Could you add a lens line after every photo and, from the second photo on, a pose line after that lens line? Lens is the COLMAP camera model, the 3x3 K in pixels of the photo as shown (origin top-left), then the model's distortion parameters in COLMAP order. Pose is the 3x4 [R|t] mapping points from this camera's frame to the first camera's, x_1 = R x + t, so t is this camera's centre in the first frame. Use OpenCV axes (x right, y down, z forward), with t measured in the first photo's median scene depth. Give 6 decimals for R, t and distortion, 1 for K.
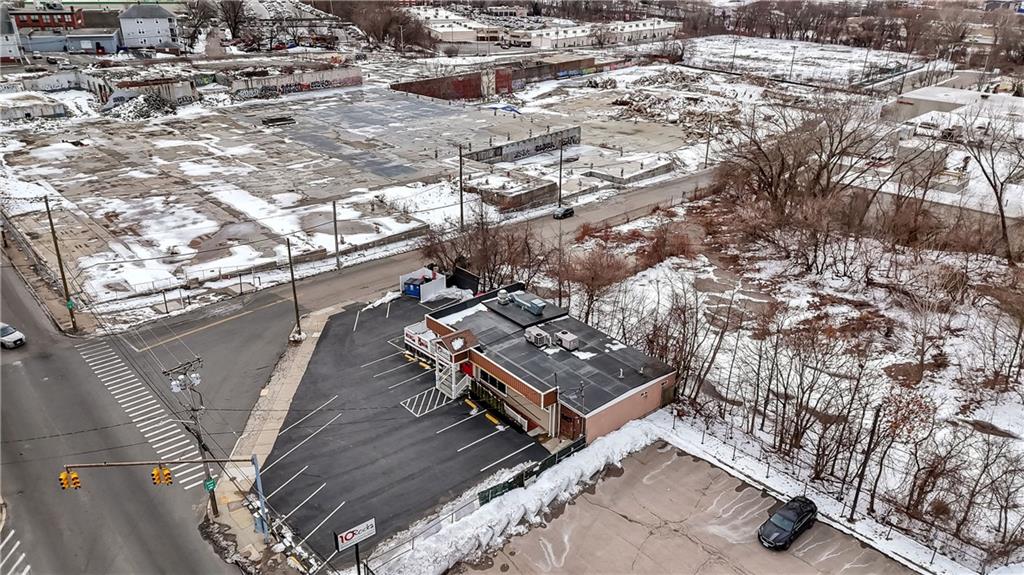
lens RADIAL K [[743.3, 0, 515.8], [0, 743.3, 291.6], [0, 0, 1]] dist [0.104020, -0.107314]
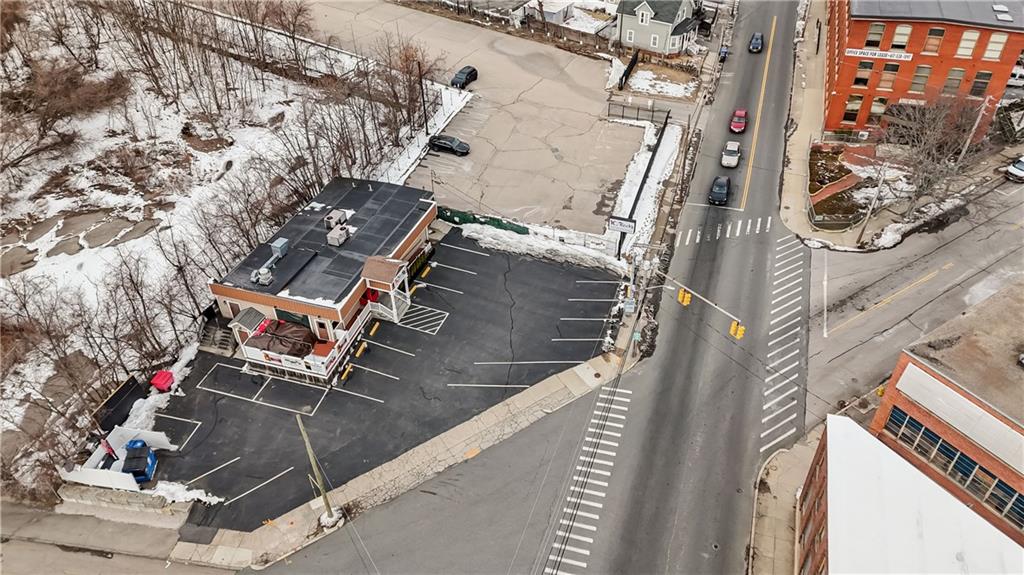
lens RADIAL K [[743.3, 0, 515.8], [0, 743.3, 291.6], [0, 0, 1]] dist [0.104020, -0.107314]
pose [[-0.502452, -0.553366, 0.664325, -0.568388], [0.365510, 0.560374, 0.743225, -0.396617], [-0.783546, 0.616252, -0.079301, 0.644717]]
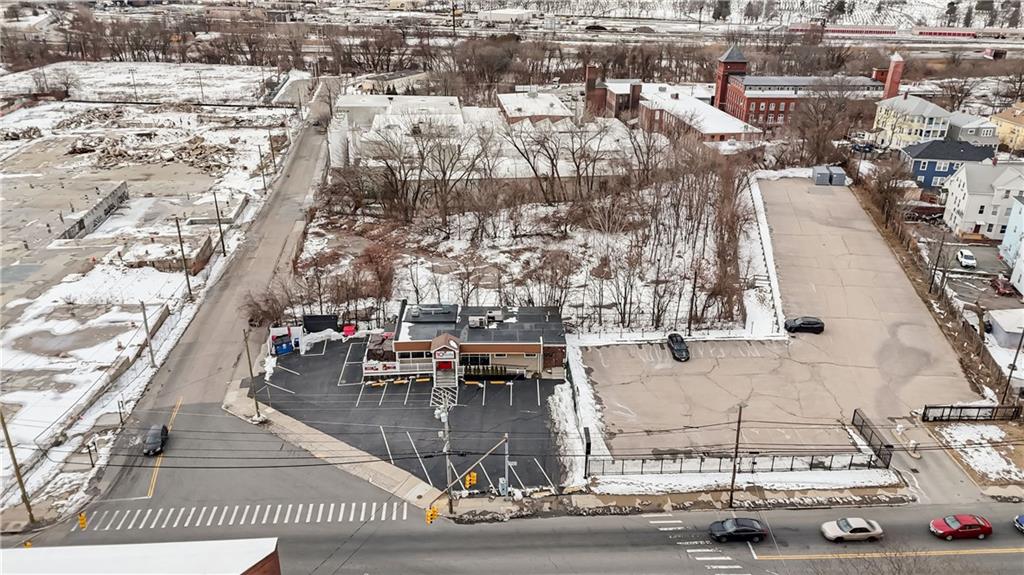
lens RADIAL K [[743.3, 0, 515.8], [0, 743.3, 291.6], [0, 0, 1]] dist [0.104020, -0.107314]
pose [[0.626028, -0.319563, 0.711314, -0.607883], [0.323406, 0.936426, 0.136066, -0.106763], [-0.709575, 0.144862, 0.689578, -0.004007]]
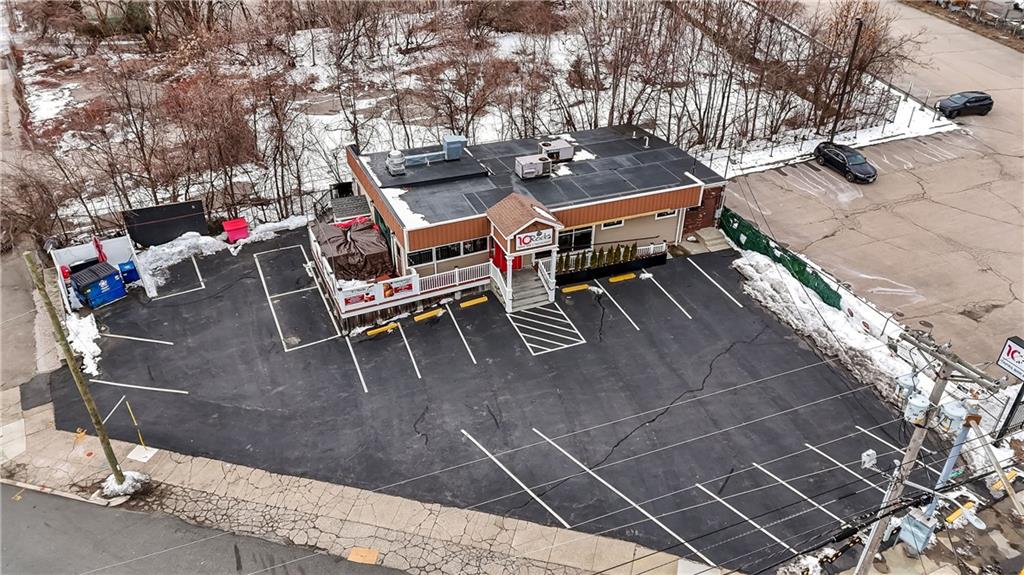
lens RADIAL K [[743.3, 0, 515.8], [0, 743.3, 291.6], [0, 0, 1]] dist [0.104020, -0.107314]
pose [[0.299747, -0.522309, 0.798339, -0.394710], [0.383346, 0.832230, 0.400549, -0.083409], [-0.873612, 0.185976, 0.449683, 0.503132]]
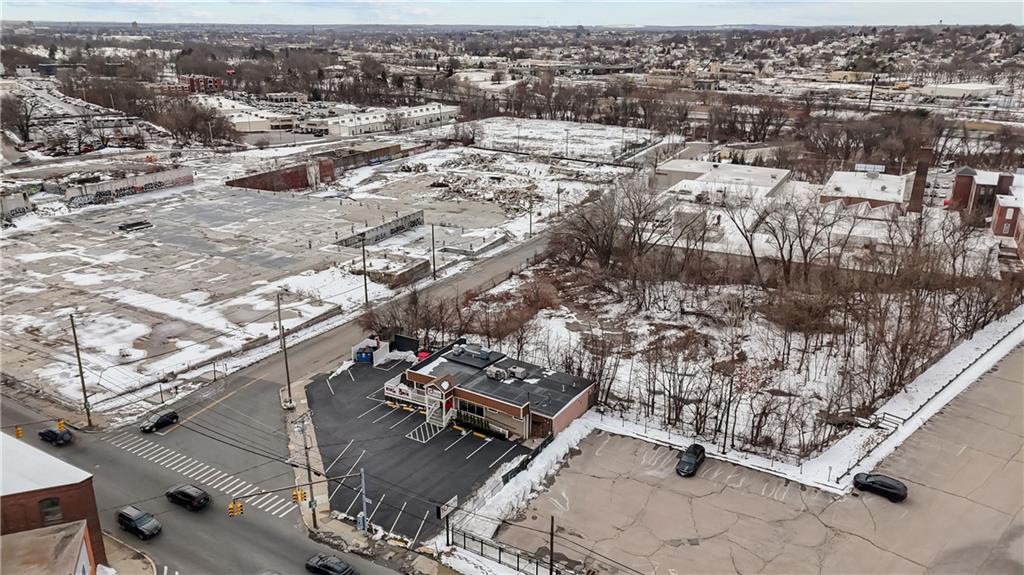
lens RADIAL K [[743.3, 0, 515.8], [0, 743.3, 291.6], [0, 0, 1]] dist [0.104020, -0.107314]
pose [[0.952850, -0.102539, 0.285592, -0.216727], [0.127648, 0.989297, -0.070689, 0.008813], [-0.275287, 0.103811, 0.955741, -0.240502]]
